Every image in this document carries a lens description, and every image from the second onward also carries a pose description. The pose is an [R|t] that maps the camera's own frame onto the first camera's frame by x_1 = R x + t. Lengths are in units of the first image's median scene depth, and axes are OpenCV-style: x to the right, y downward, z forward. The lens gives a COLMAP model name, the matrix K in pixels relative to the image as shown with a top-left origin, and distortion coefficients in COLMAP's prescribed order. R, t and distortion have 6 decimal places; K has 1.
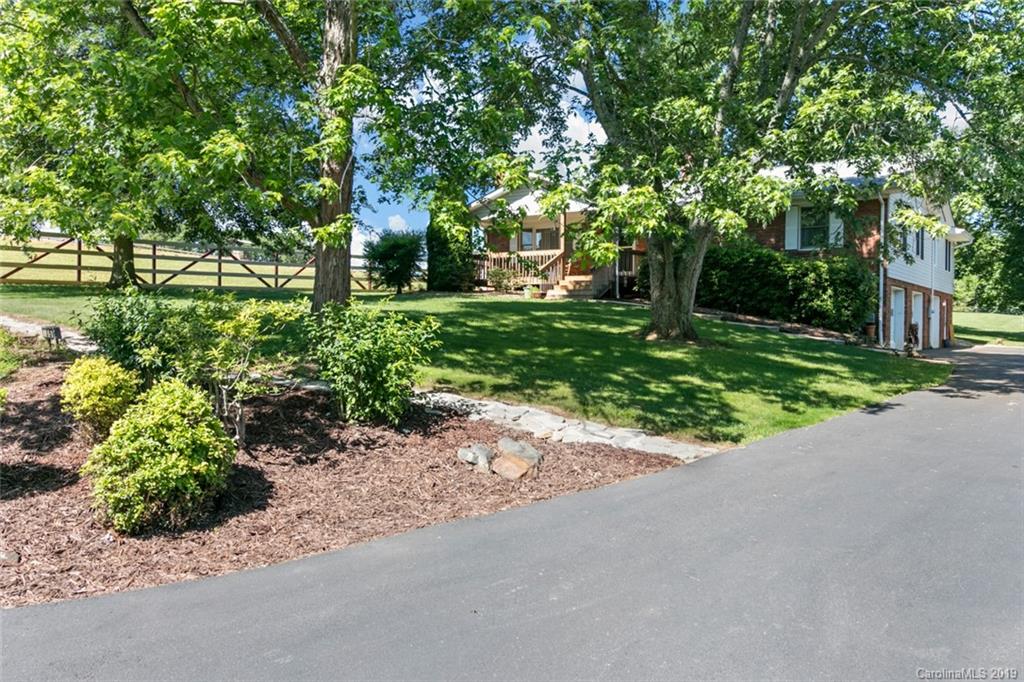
lens RADIAL K [[789.2, 0, 510.5], [0, 789.2, 354.5], [0, 0, 1]] dist [-0.001204, 0.000210]
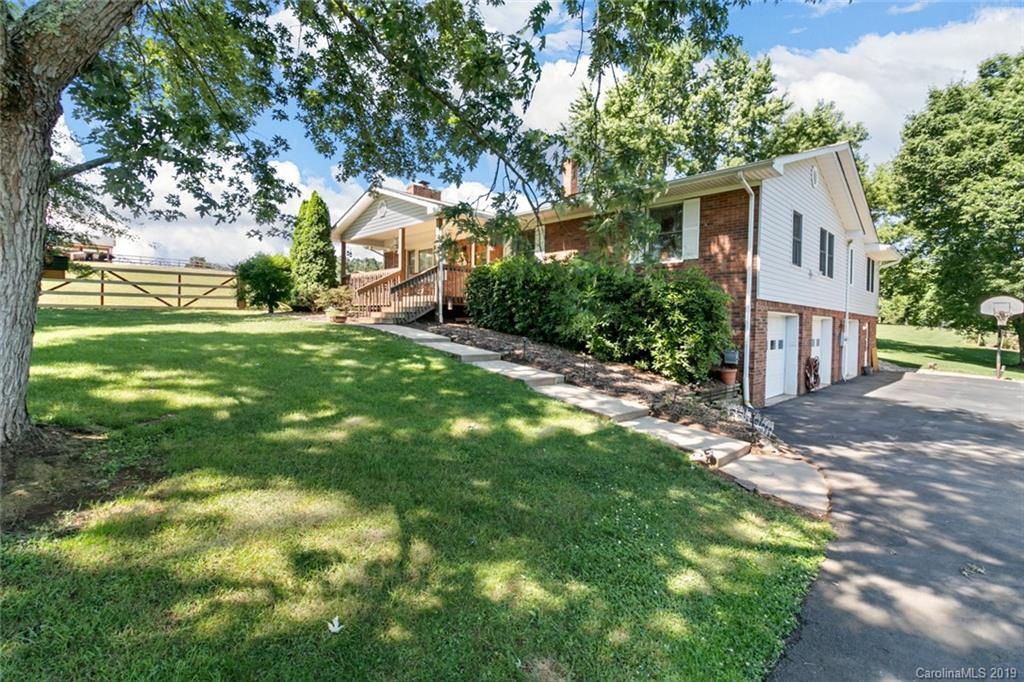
lens RADIAL K [[463.1, 0, 510.5], [0, 463.1, 335.5], [0, 0, 1]] dist [0.002526, 0.000660]
pose [[0.984881, 0.016237, -0.172469, 0.275780], [-0.018456, 0.999766, -0.011270, -0.047688], [0.172246, 0.014283, 0.984950, 0.462604]]
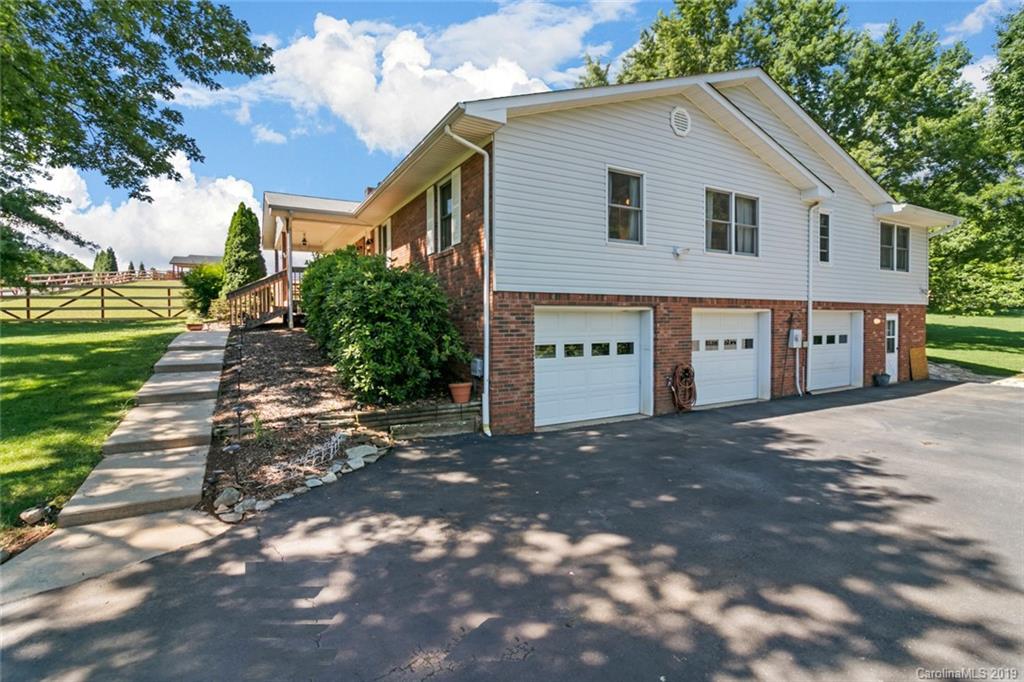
lens RADIAL K [[463.1, 0, 510.5], [0, 463.1, 335.5], [0, 0, 1]] dist [0.002526, 0.000660]
pose [[0.901195, 0.000827, -0.433413, 0.511055], [-0.005304, 0.999944, -0.009120, -0.054186], [0.433382, 0.010518, 0.901149, 0.599184]]
